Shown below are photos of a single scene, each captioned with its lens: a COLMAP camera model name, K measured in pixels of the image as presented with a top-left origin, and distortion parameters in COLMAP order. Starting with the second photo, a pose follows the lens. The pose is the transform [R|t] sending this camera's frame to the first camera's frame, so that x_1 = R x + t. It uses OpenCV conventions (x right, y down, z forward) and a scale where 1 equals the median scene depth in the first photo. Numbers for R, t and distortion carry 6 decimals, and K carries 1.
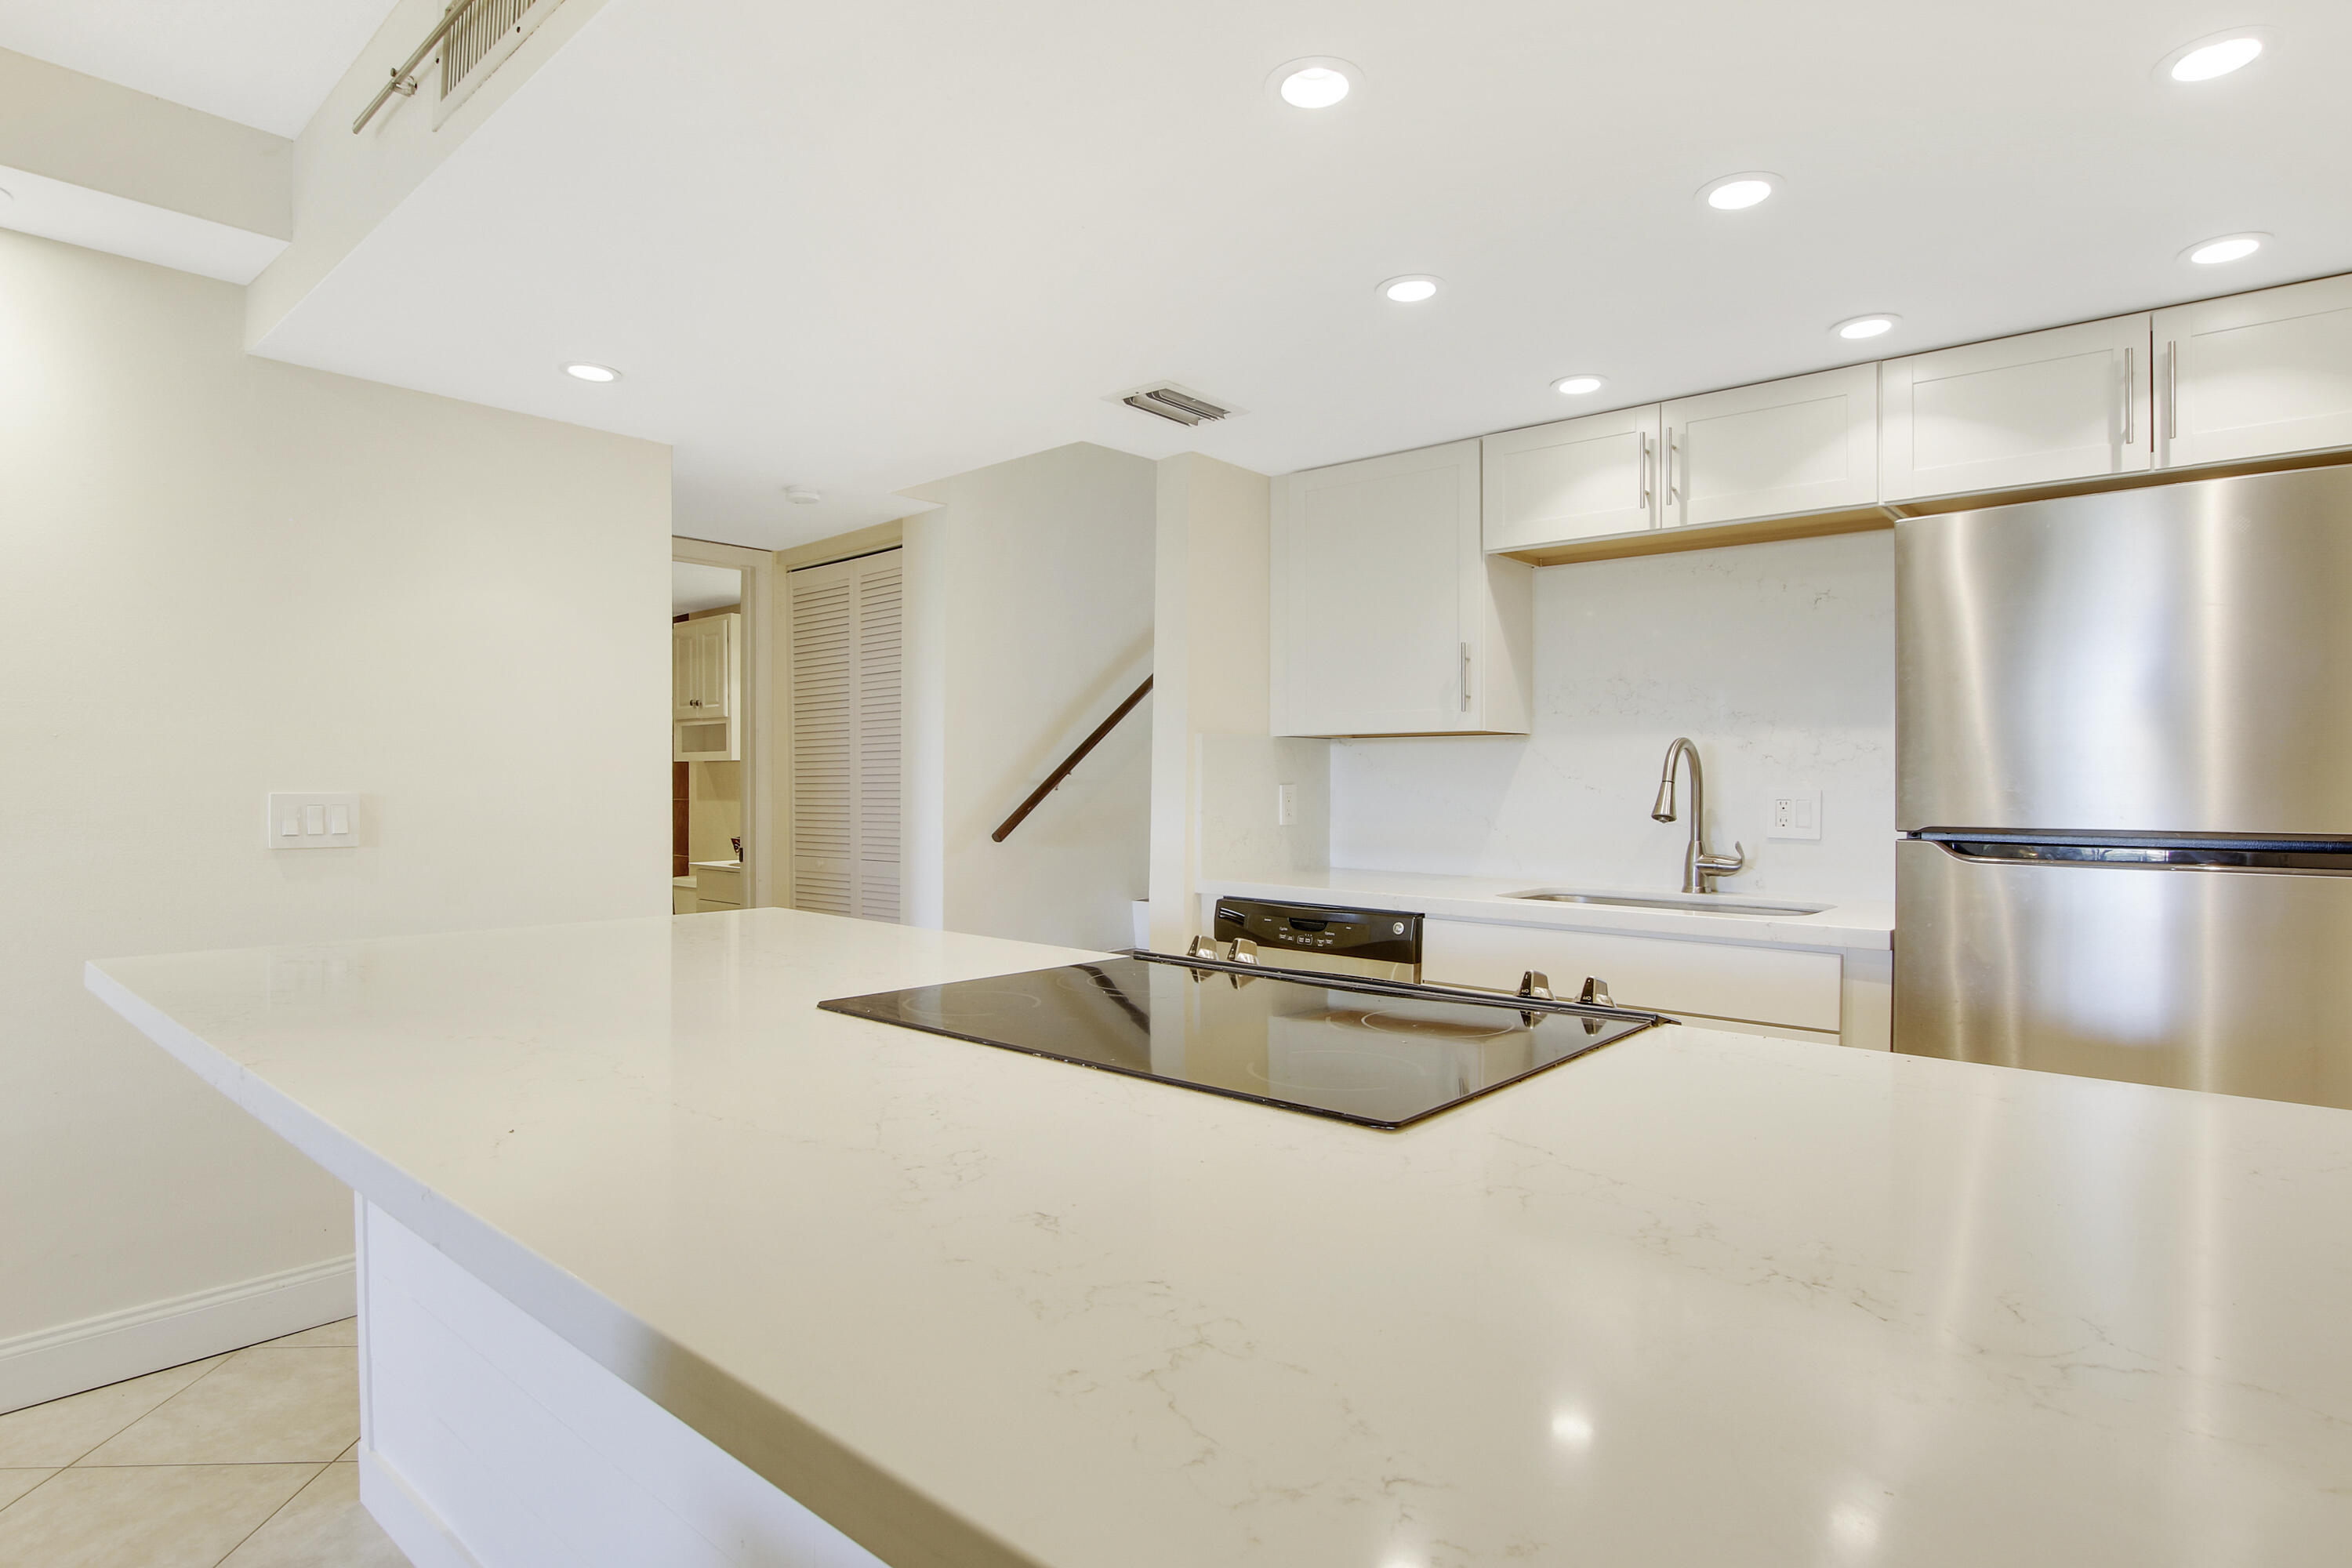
lens RADIAL K [[1210.7, 0, 1175.4], [0, 1210.7, 771.8], [0, 0, 1]] dist [-0.033831, 0.004139]
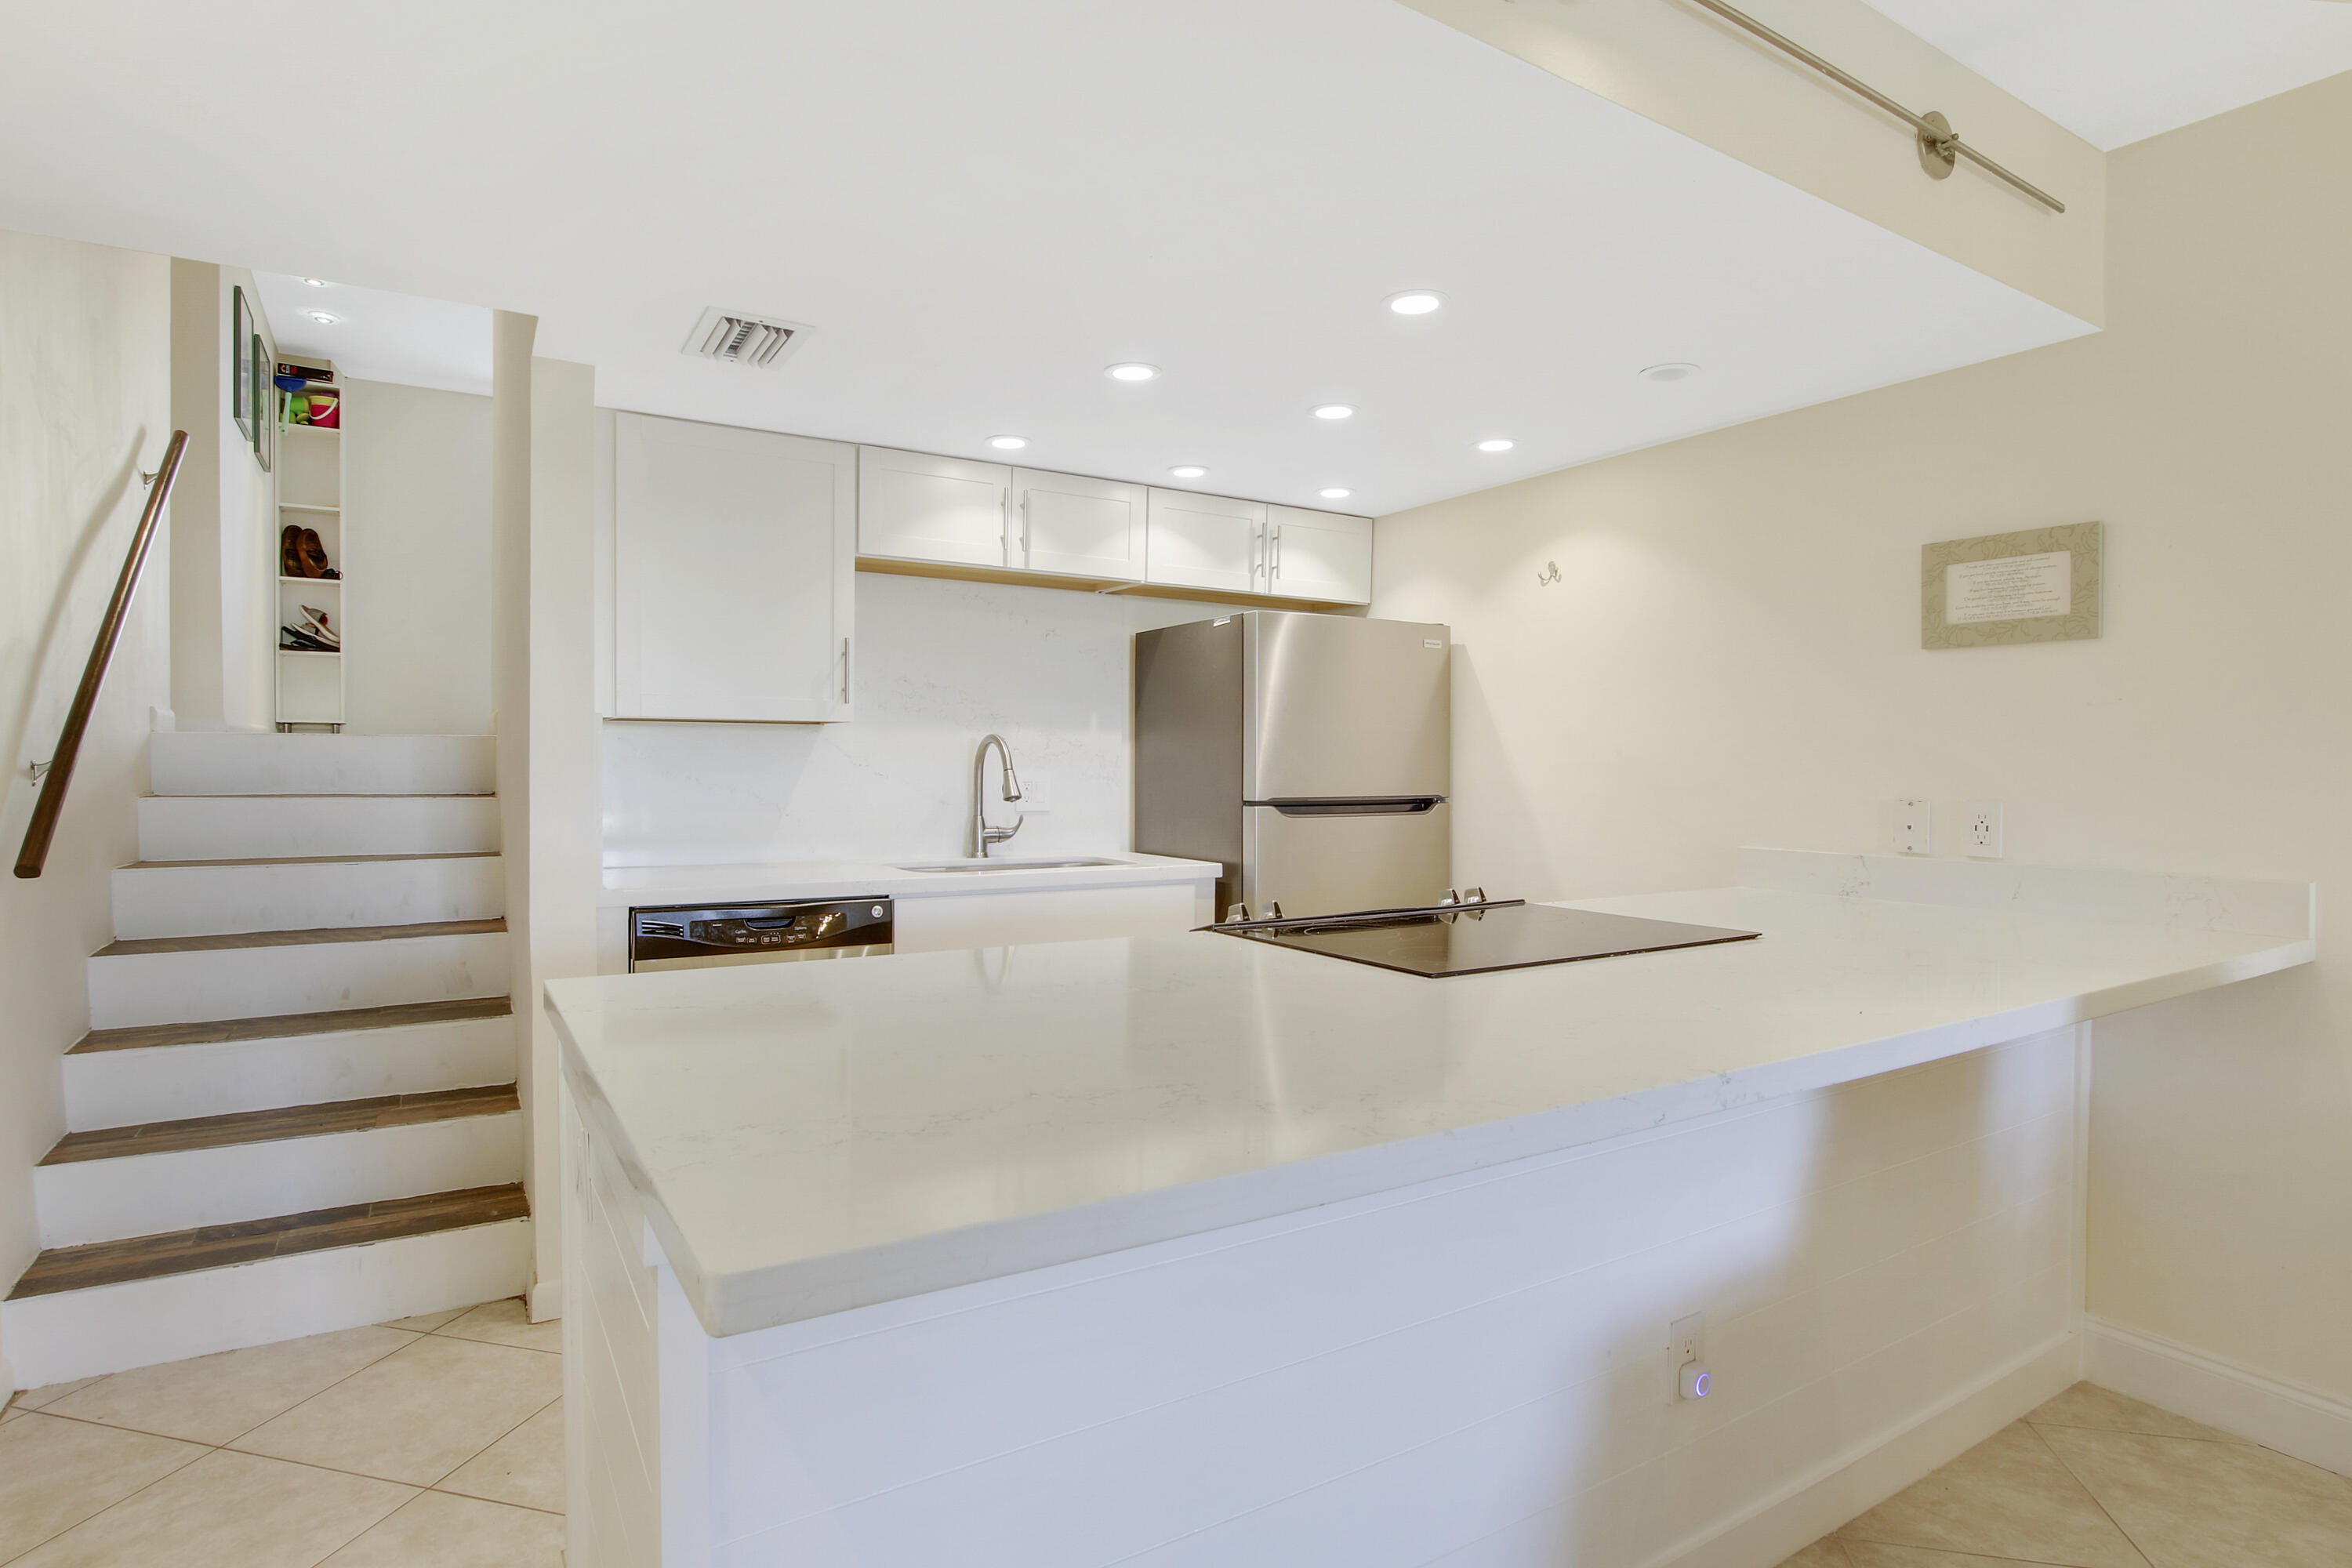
lens RADIAL K [[1210.7, 0, 1184.2], [0, 1210.7, 784.4], [0, 0, 1]] dist [-0.033831, 0.004139]
pose [[0.305477, -0.019517, 0.952000, -0.741970], [-0.014680, 0.999575, 0.025203, -0.011143], [-0.952086, -0.021675, 0.305060, 0.439524]]
